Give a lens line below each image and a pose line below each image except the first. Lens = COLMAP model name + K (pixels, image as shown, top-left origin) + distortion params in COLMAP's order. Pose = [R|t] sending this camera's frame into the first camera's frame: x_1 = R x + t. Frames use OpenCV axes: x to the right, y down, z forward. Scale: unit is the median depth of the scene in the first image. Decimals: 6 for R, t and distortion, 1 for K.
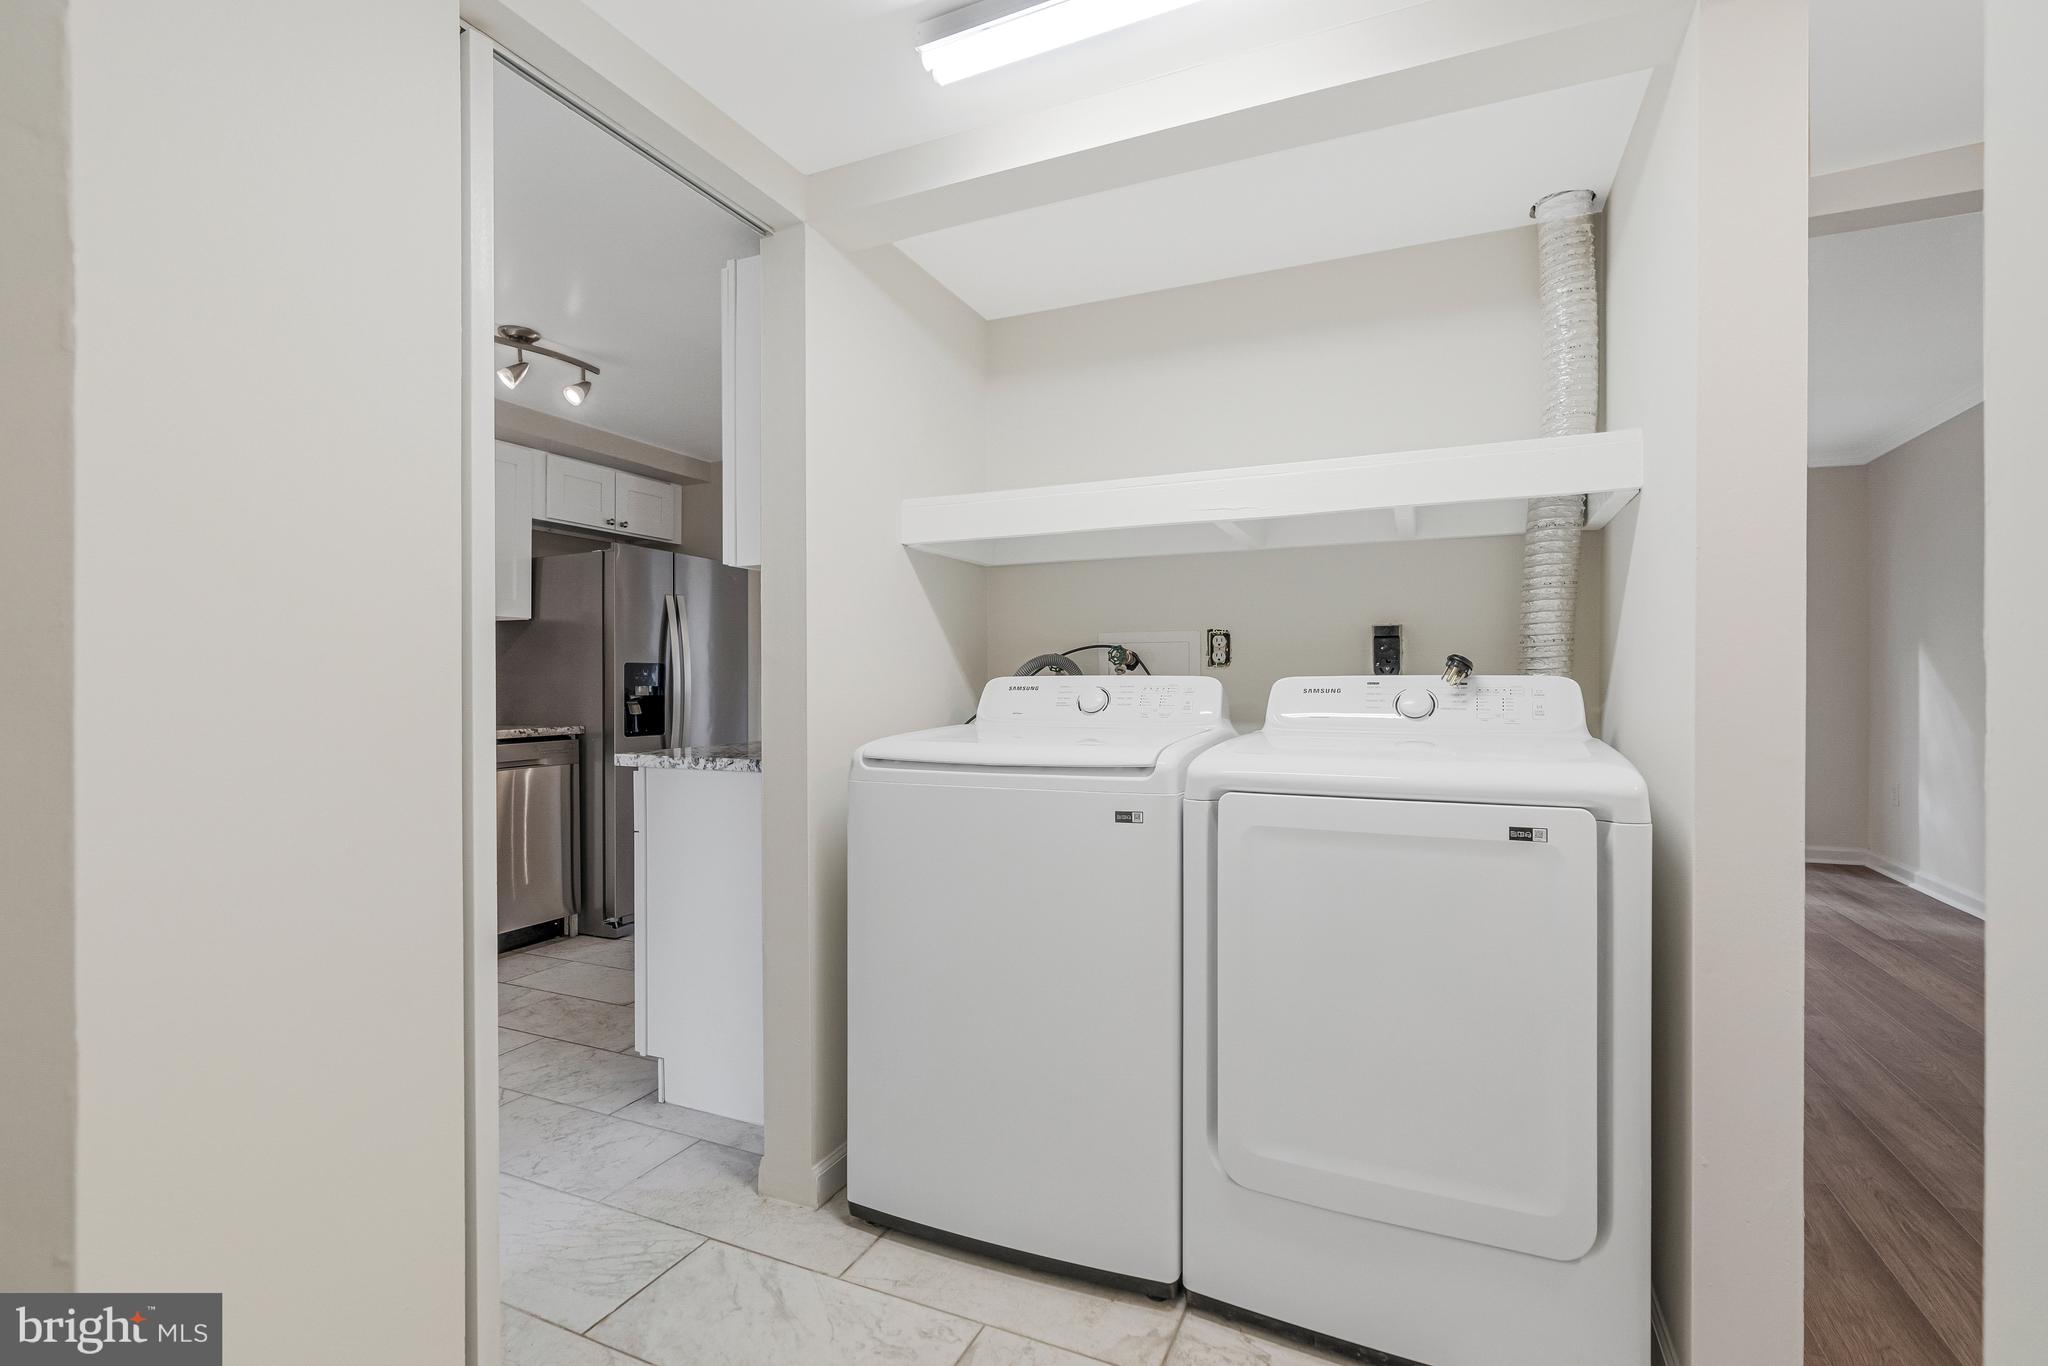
lens RADIAL K [[946.8, 0, 1013.8], [0, 946.8, 681.2], [0, 0, 1]] dist [-0.002765, 0.000013]
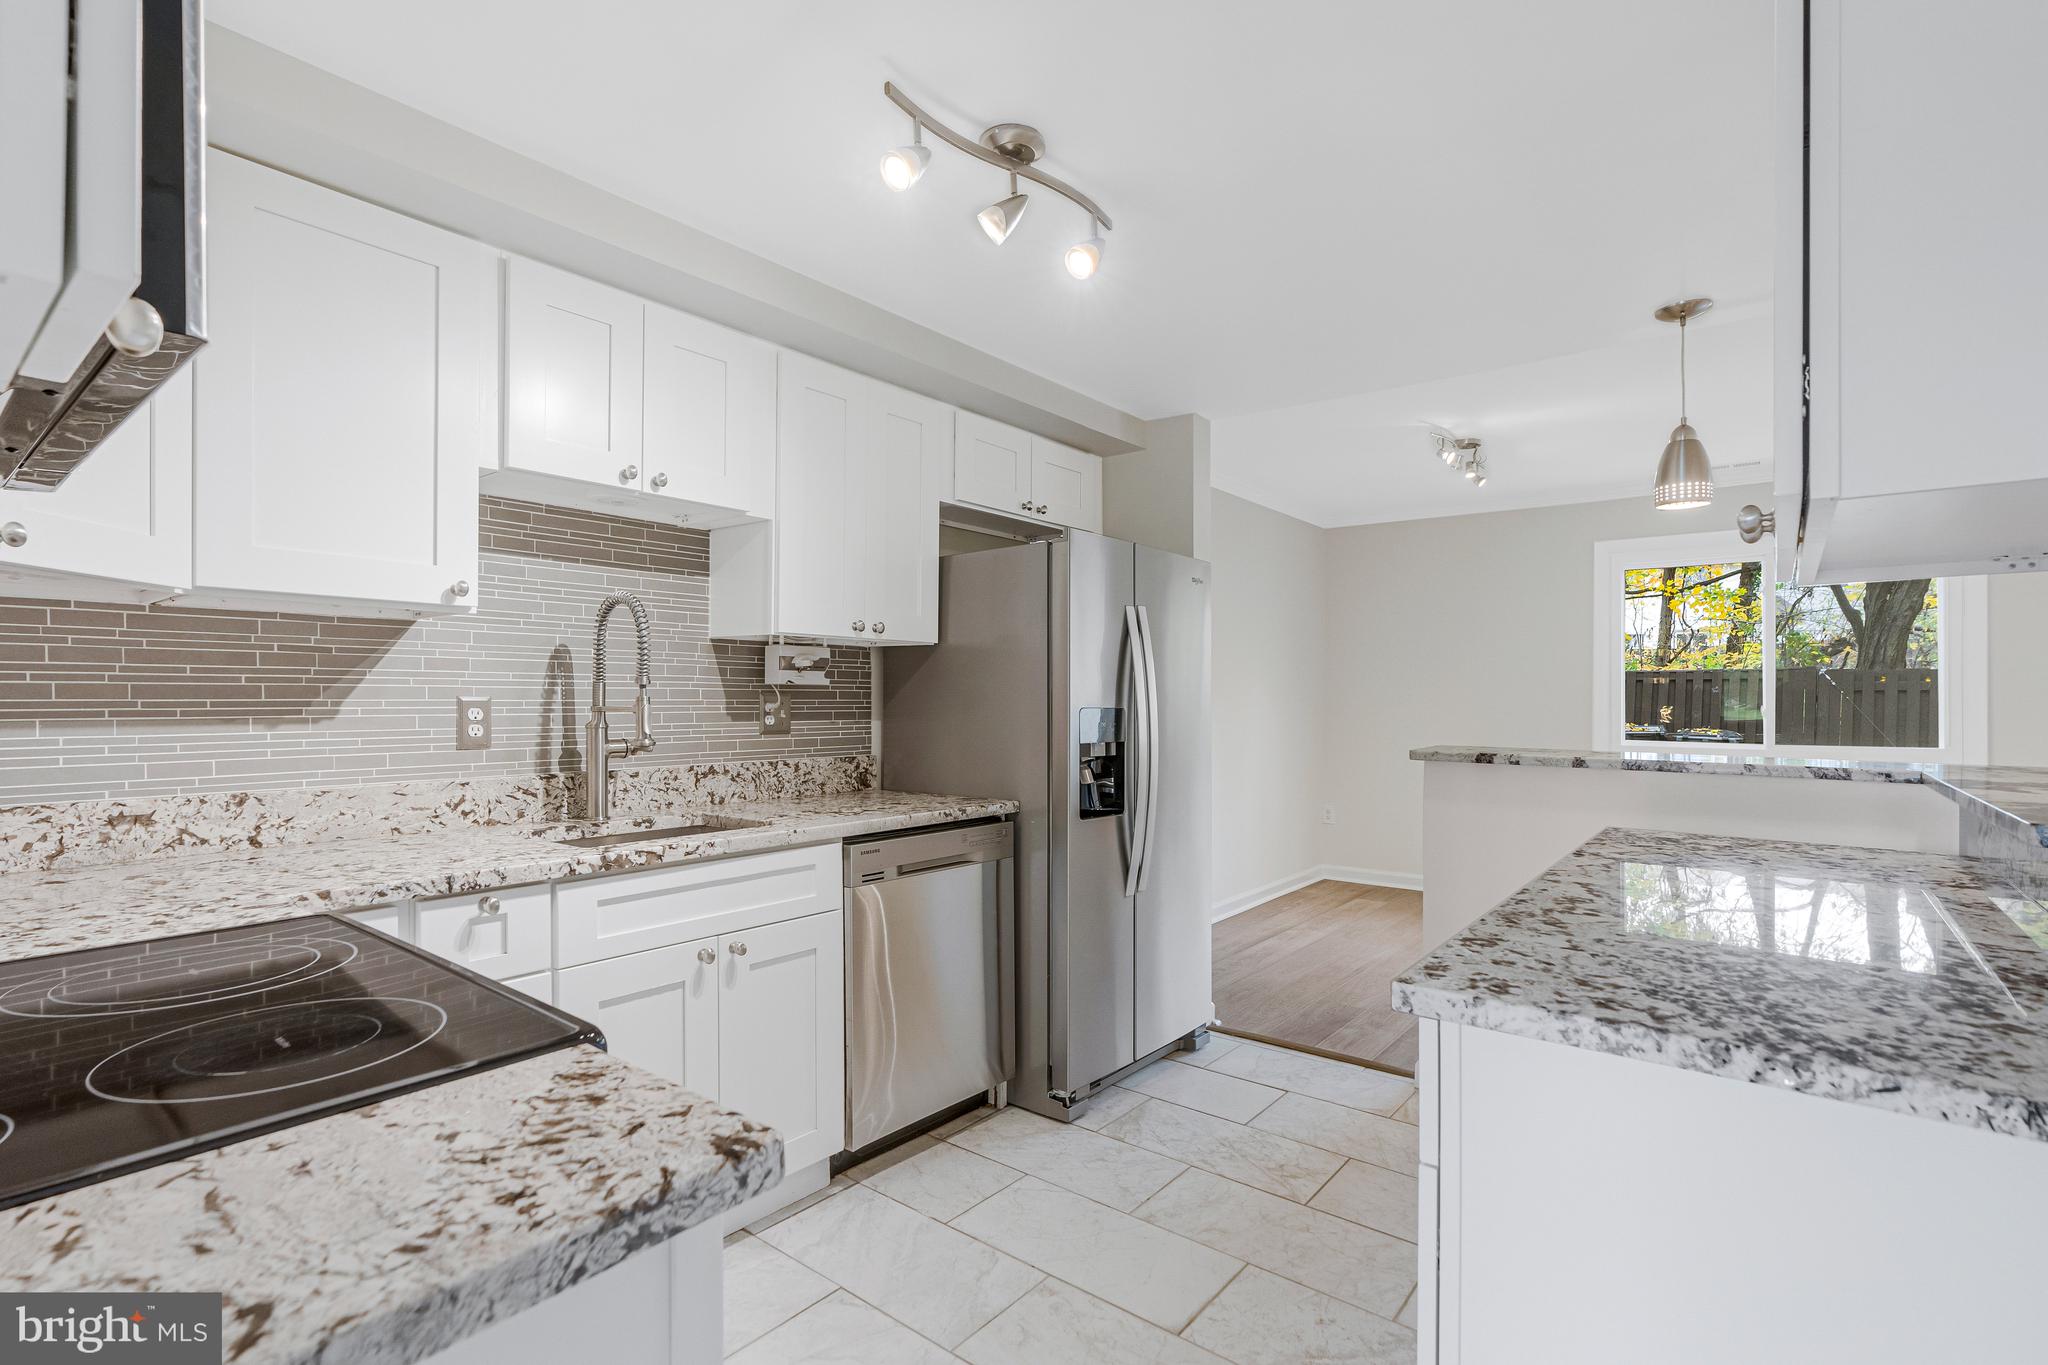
lens RADIAL K [[946.8, 0, 1020.7], [0, 946.8, 695.7], [0, 0, 1]] dist [-0.002765, 0.000013]
pose [[0.970117, 0.003941, -0.242605, -0.290045], [-0.004316, 0.999990, -0.001018, -0.027130], [0.242598, 0.002034, 0.970125, 0.344002]]
